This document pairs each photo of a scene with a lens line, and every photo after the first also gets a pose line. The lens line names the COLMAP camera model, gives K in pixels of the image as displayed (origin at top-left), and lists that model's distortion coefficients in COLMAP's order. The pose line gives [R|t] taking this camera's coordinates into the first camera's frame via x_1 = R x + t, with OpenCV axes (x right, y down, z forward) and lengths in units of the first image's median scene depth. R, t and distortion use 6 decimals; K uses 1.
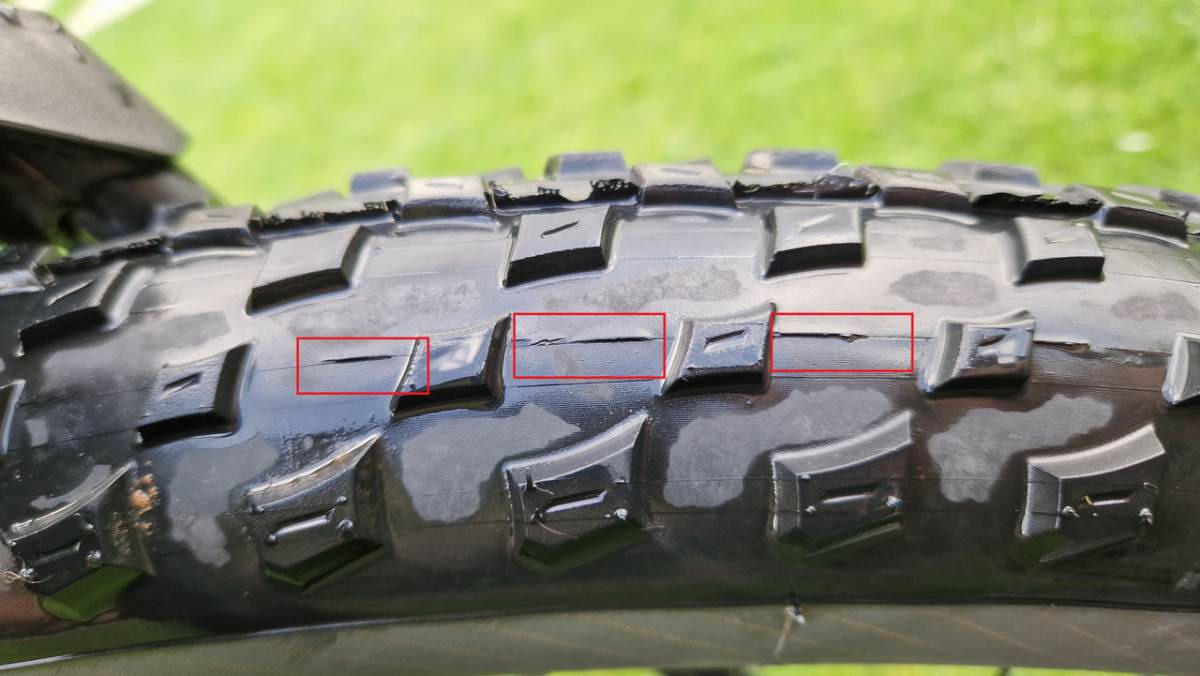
lens RADIAL K [[915.7, 0, 600.0], [0, 915.7, 338.0], [0, 0, 1]] dist [-0.022090, -0.000881]
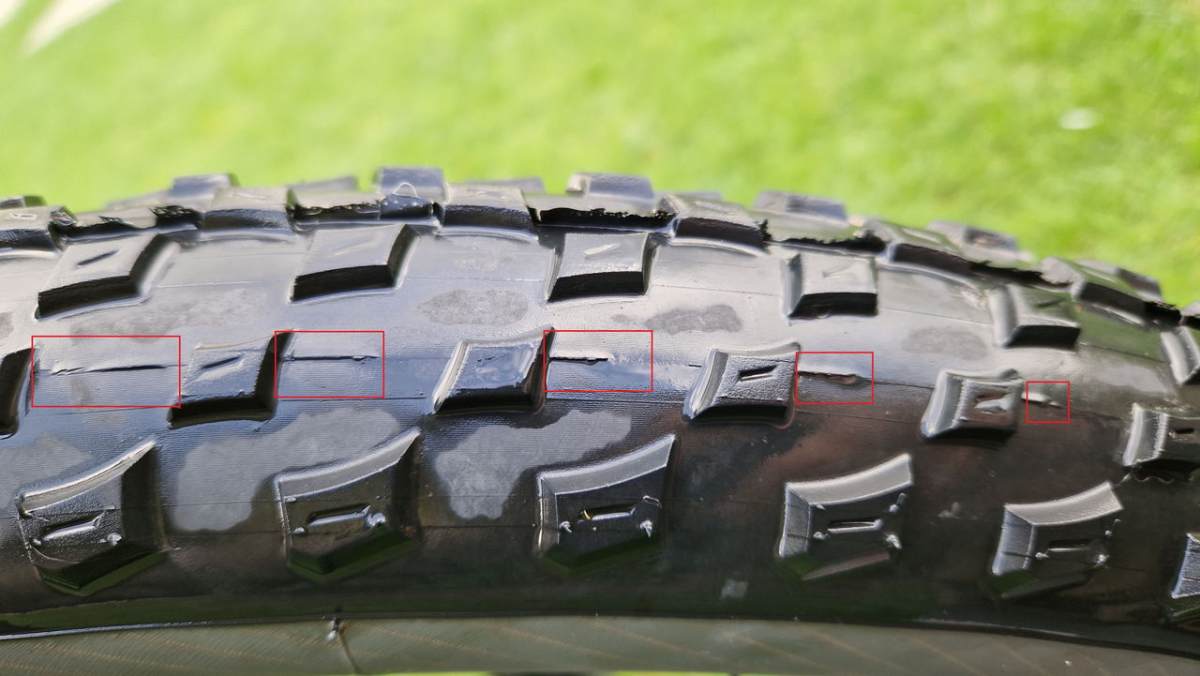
lens RADIAL K [[908.1, 0, 600.0], [0, 908.1, 338.0], [0, 0, 1]] dist [-0.017436, -0.003389]
pose [[0.999666, -0.025399, 0.004794, 0.507473], [0.025323, 0.999560, 0.015415, -0.031802], [-0.005183, -0.015288, 0.999870, -0.010967]]
